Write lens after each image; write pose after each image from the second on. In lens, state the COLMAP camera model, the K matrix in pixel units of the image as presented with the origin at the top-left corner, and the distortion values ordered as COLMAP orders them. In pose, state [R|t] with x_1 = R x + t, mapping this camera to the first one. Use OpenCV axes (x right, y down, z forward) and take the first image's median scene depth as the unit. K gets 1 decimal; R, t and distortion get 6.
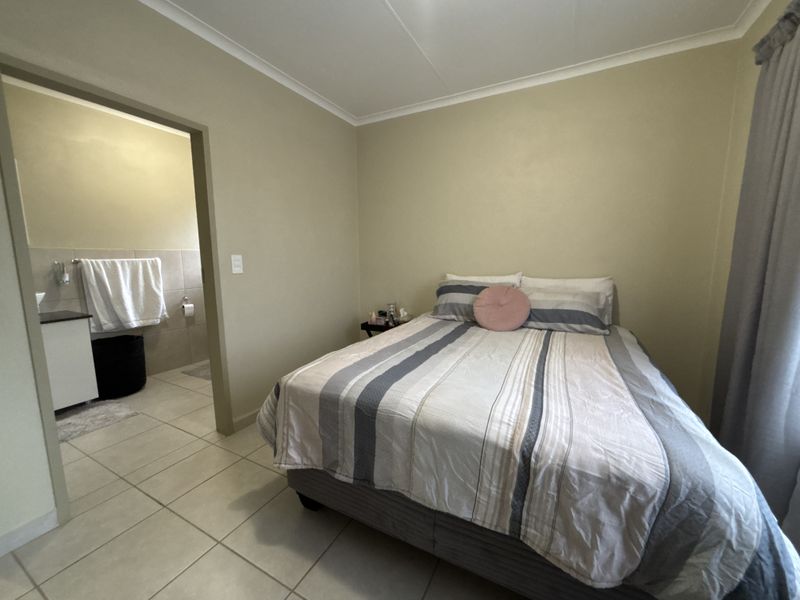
lens RADIAL K [[321.0, 0, 404.0], [0, 321.0, 299.5], [0, 0, 1]] dist [-0.001484, 0.000098]
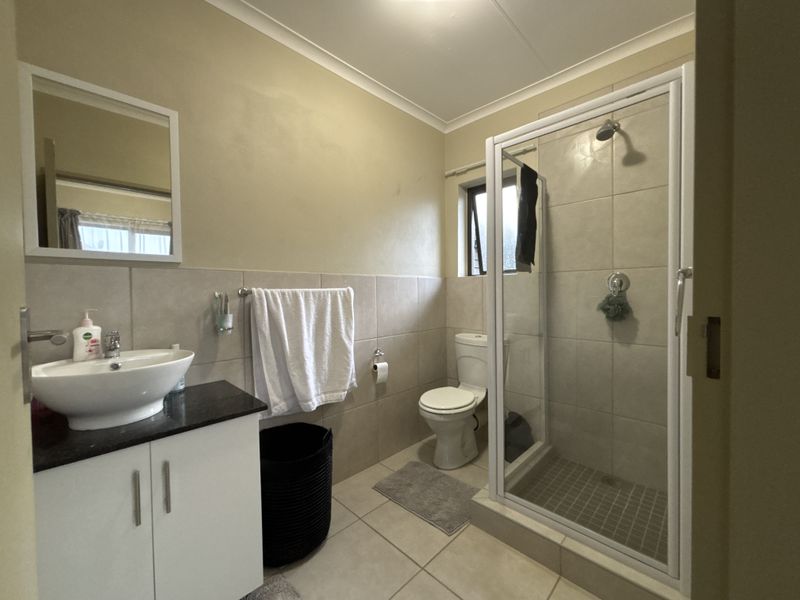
lens RADIAL K [[321.0, 0, 401.3], [0, 321.0, 297.4], [0, 0, 1]] dist [-0.001484, 0.000098]
pose [[0.952335, 0.010456, -0.304874, -0.531165], [-0.041904, 0.994422, -0.096792, -0.060495], [0.302161, 0.104954, 0.947462, 0.495183]]
